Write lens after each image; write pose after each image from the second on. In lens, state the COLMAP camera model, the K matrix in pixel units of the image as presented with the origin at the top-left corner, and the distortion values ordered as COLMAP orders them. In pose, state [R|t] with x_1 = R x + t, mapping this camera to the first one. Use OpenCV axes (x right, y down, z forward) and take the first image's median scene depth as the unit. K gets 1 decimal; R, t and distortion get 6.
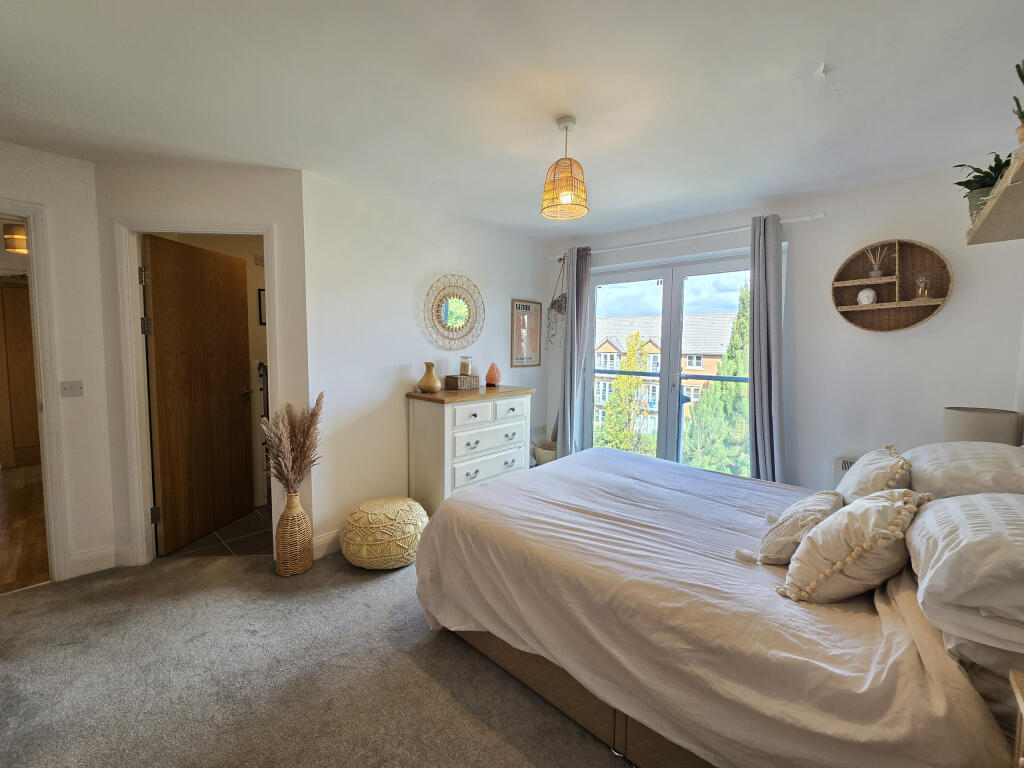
lens RADIAL K [[420.1, 0, 511.8], [0, 420.1, 376.8], [0, 0, 1]] dist [-0.002157, -0.000161]
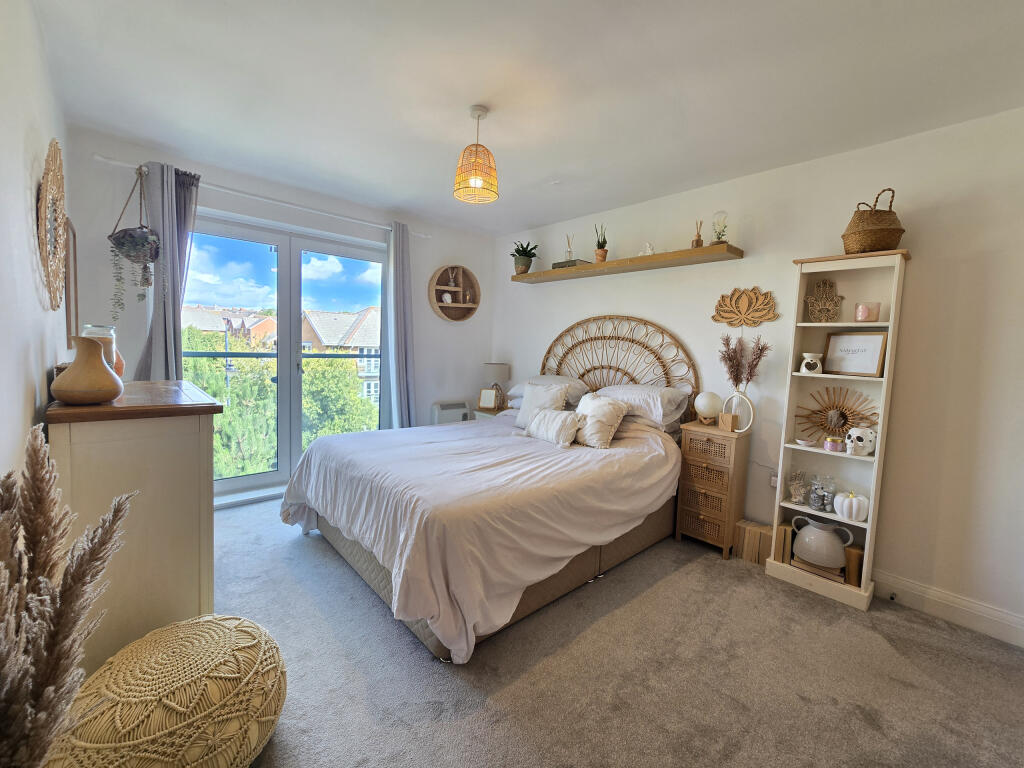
lens RADIAL K [[420.1, 0, 511.8], [0, 420.1, 376.8], [0, 0, 1]] dist [-0.002157, -0.000161]
pose [[0.095210, -0.083886, 0.991916, -0.868297], [0.039397, 0.995980, 0.080448, -0.016249], [-0.994677, 0.031419, 0.098132, 0.740987]]
